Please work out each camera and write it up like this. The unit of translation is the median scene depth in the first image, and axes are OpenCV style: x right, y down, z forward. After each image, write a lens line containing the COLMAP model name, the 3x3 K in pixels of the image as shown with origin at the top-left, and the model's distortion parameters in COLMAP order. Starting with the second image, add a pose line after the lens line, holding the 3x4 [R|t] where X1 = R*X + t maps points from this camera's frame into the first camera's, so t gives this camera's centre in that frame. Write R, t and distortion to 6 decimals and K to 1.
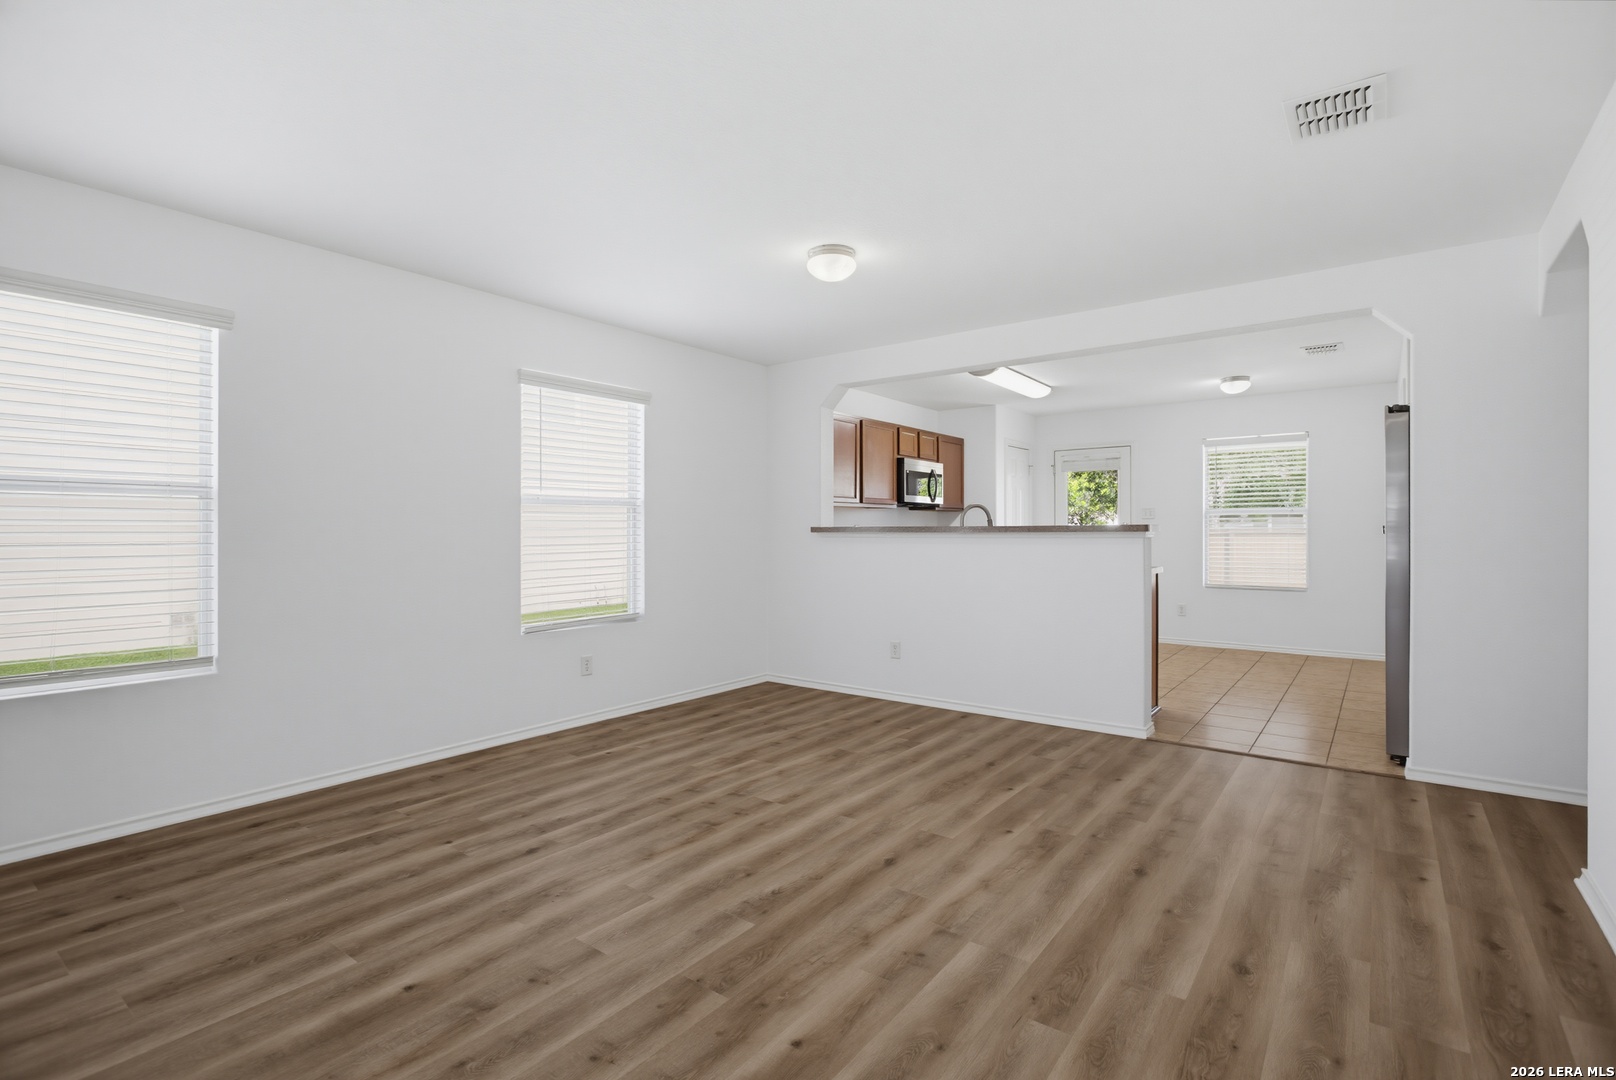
lens RADIAL K [[757.8, 0, 813.4], [0, 757.8, 525.6], [0, 0, 1]] dist [-0.010171, 0.003173]
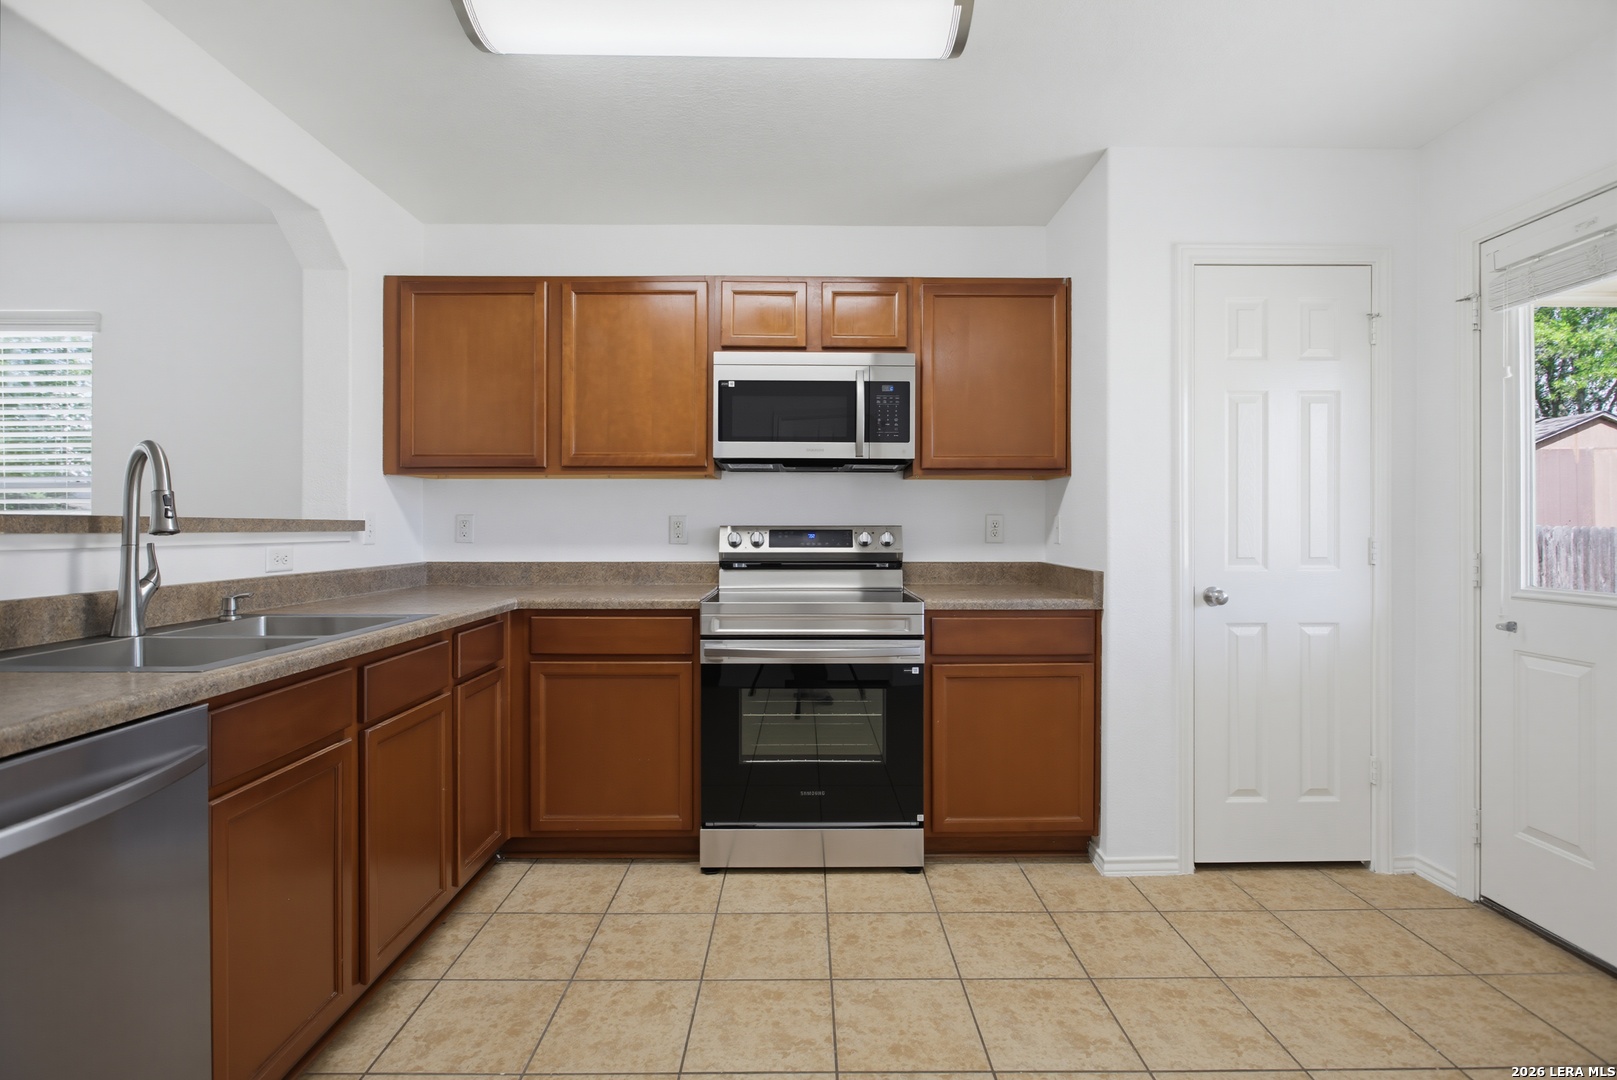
lens RADIAL K [[758.3, 0, 809.6], [0, 758.3, 528.5], [0, 0, 1]] dist [-0.010171, 0.003173]
pose [[0.610117, 0.004949, -0.792296, 0.947414], [0.001967, 0.999968, 0.007761, 0.007193], [0.792309, -0.006293, 0.610088, 1.560459]]
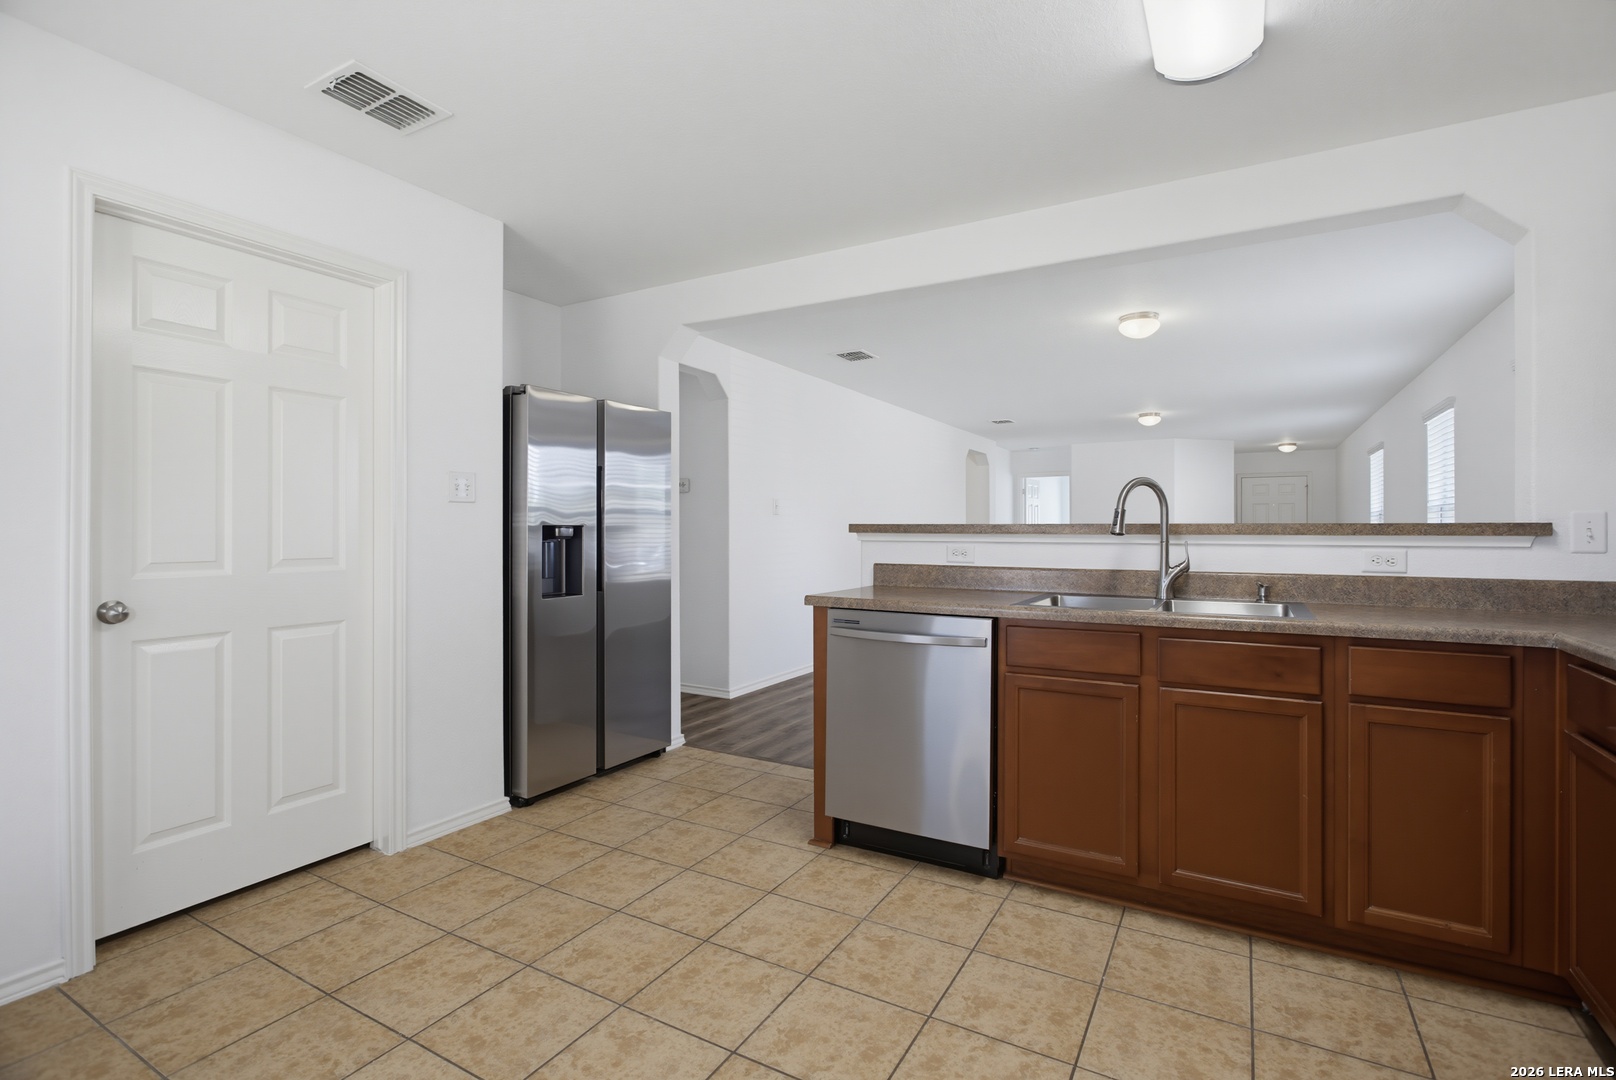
lens RADIAL K [[757.8, 0, 810.0], [0, 757.8, 528.5], [0, 0, 1]] dist [-0.010171, 0.003173]
pose [[-0.991880, 0.001759, -0.127165, 0.754077], [0.002846, 0.999961, -0.008362, 0.012349], [0.127145, -0.008656, -0.991846, 2.238904]]
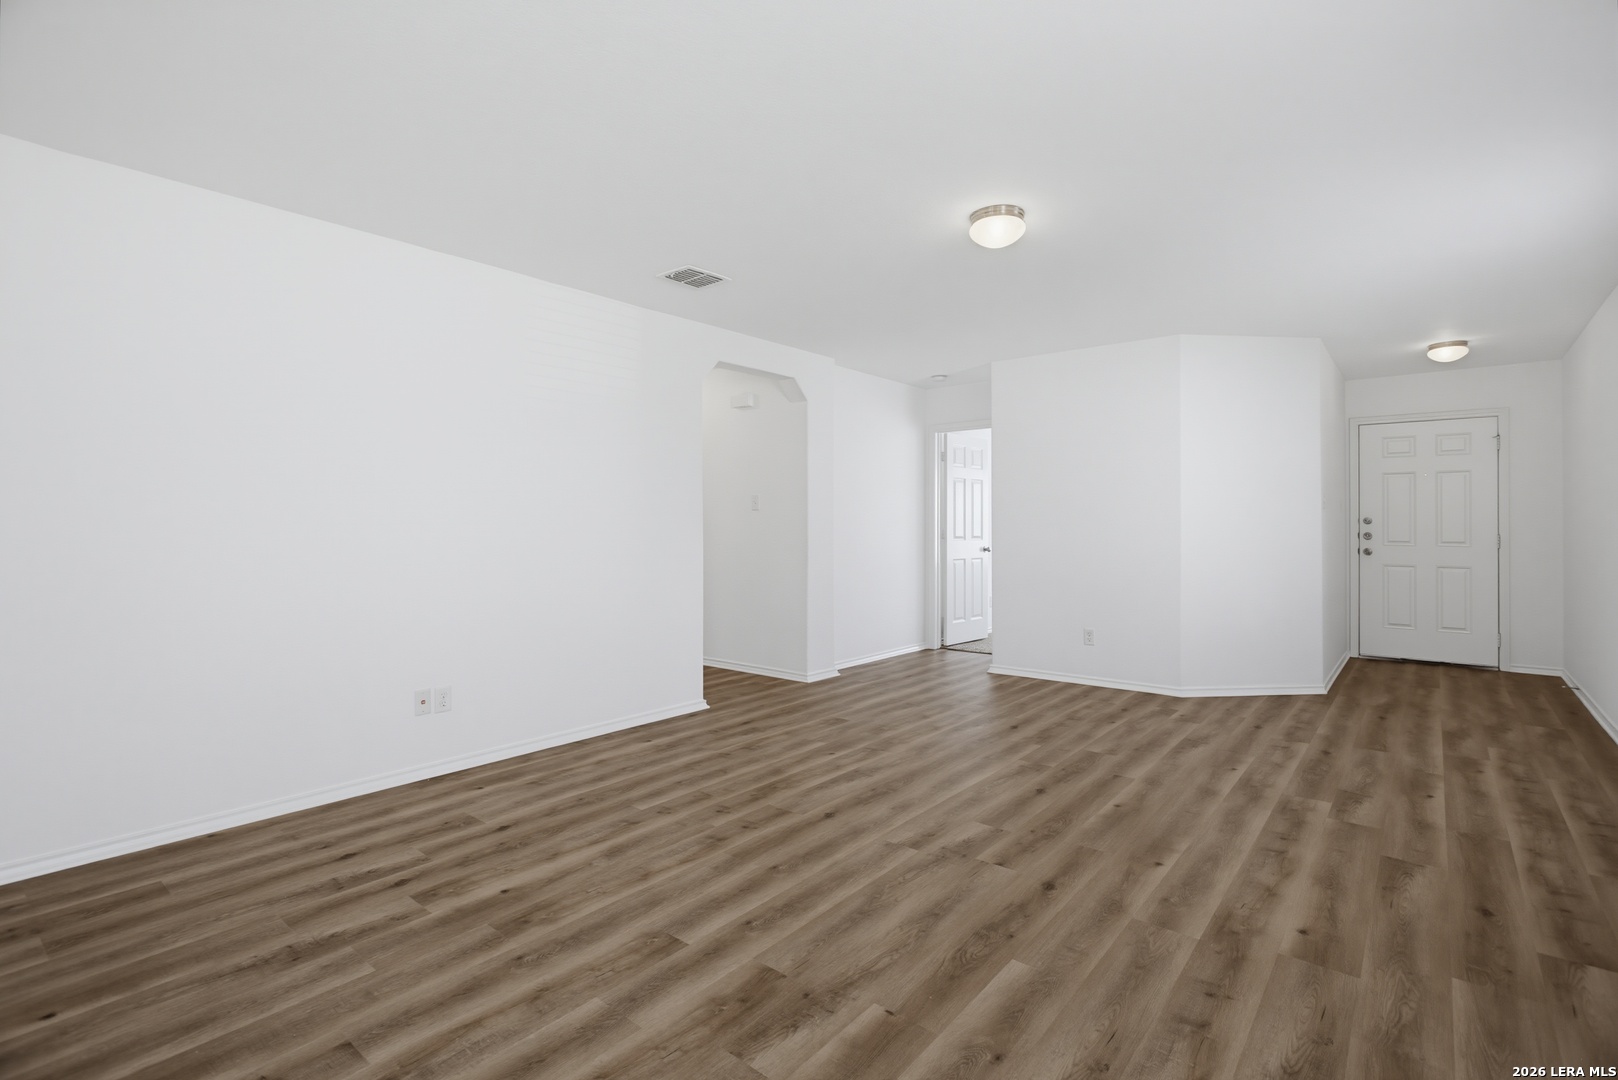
lens RADIAL K [[758.7, 0, 817.2], [0, 758.7, 519.1], [0, 0, 1]] dist [-0.010171, 0.003173]
pose [[-0.999312, 0.002419, 0.036998, -0.440188], [0.002016, 0.999938, -0.010935, 0.005285], [-0.037022, -0.010853, -0.999256, 0.898657]]
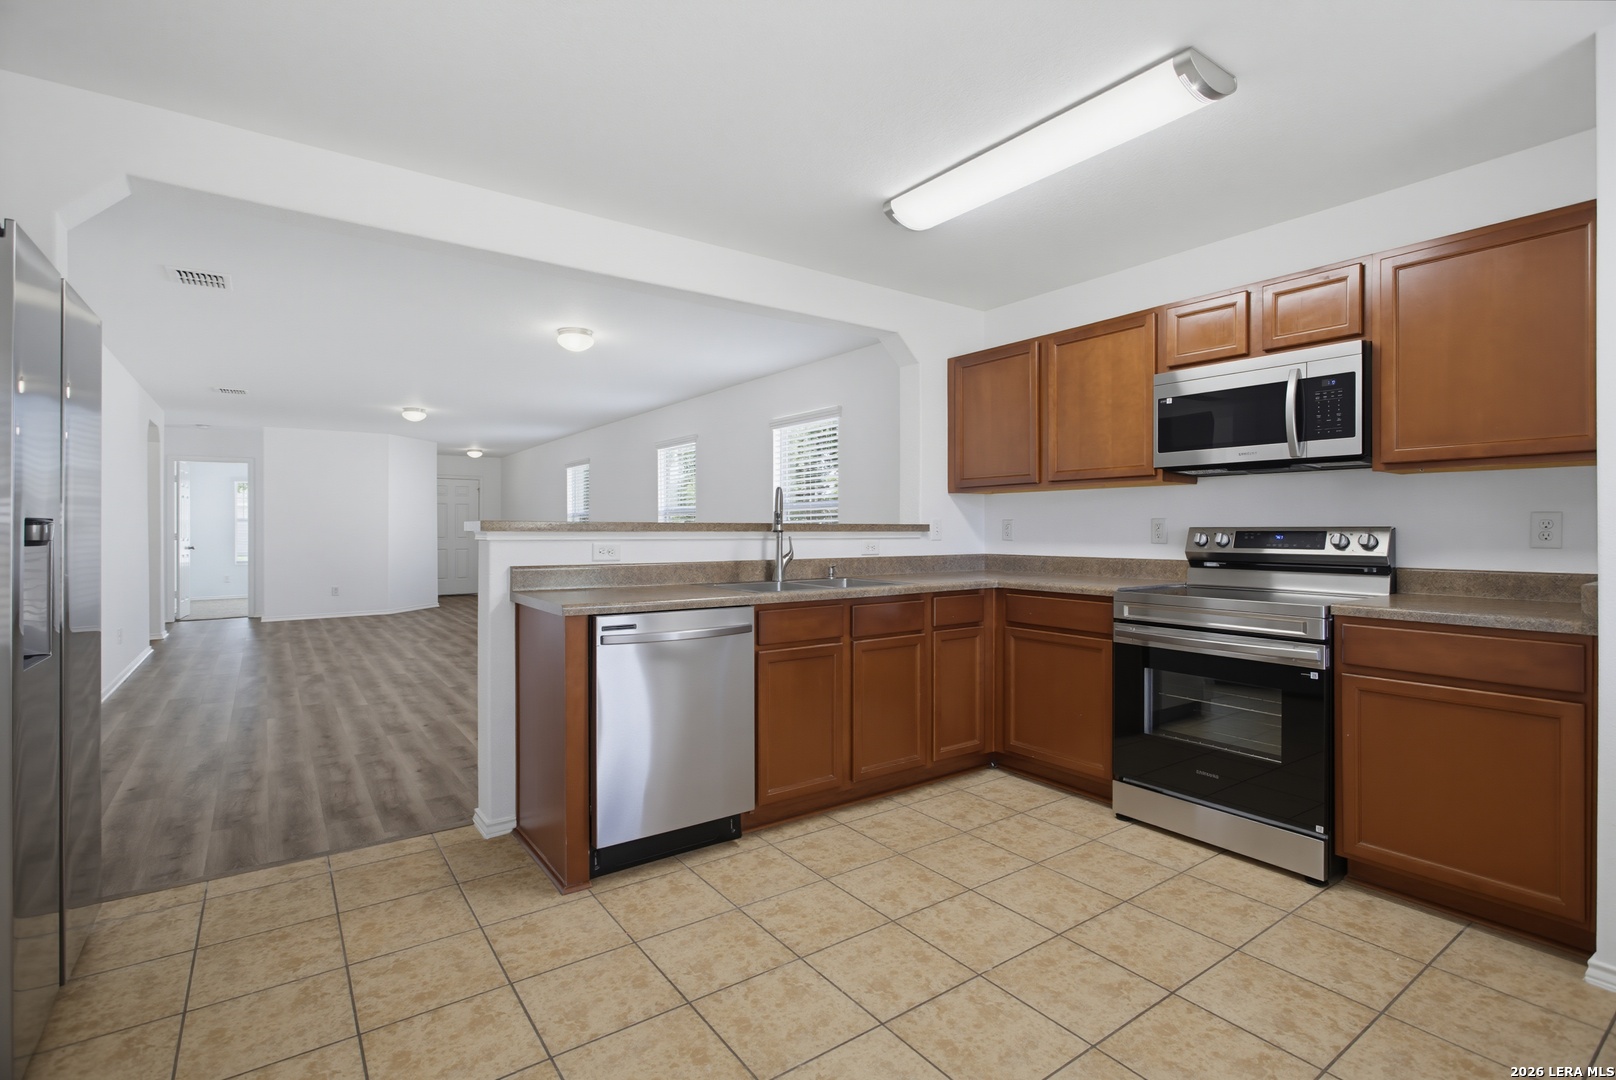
lens RADIAL K [[757.8, 0, 803.5], [0, 757.8, 529.5], [0, 0, 1]] dist [-0.010171, 0.003173]
pose [[-0.300702, 0.004333, -0.953708, 1.252568], [0.006901, 0.999973, 0.002367, 0.007920], [0.953693, -0.005869, -0.300724, 1.847414]]
